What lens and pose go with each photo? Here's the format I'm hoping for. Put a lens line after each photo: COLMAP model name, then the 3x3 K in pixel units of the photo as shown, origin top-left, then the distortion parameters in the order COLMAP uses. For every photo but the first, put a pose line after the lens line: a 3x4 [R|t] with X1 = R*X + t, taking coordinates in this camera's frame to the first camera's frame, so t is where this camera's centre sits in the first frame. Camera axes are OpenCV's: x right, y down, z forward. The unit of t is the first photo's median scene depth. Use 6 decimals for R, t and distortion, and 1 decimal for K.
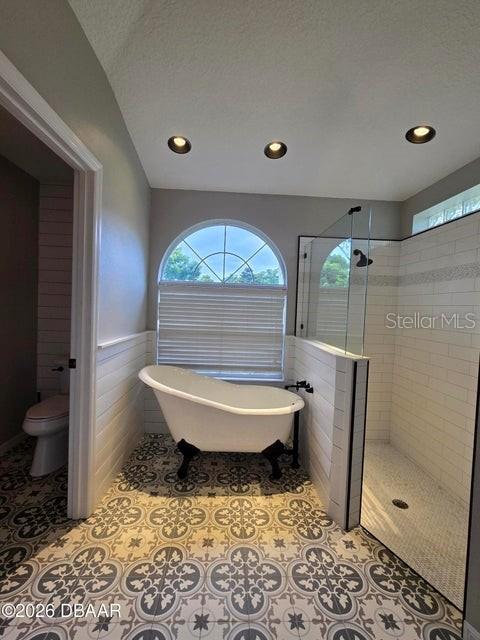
lens RADIAL K [[260.5, 0, 240.0], [0, 260.5, 320.0], [0, 0, 1]] dist [-0.000156, -0.000509]
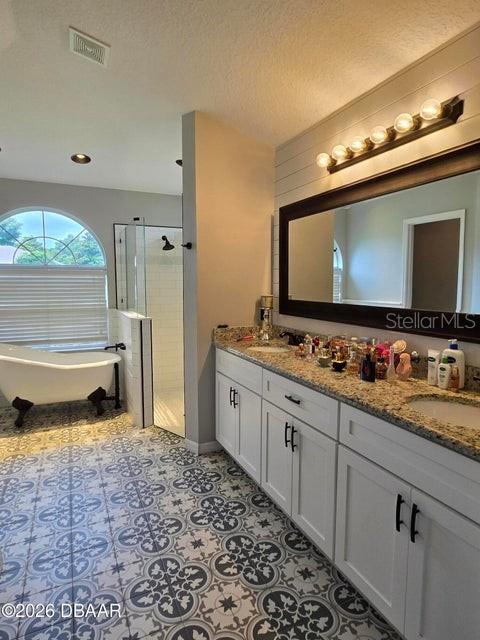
lens RADIAL K [[367.3, 0, 240.0], [0, 367.3, 320.0], [0, 0, 1]] dist [0.000566, -0.000161]
pose [[0.929613, -0.075367, 0.360750, 0.152835], [0.052991, 0.996029, 0.071537, 0.025506], [-0.364709, -0.047385, 0.929915, -0.930849]]
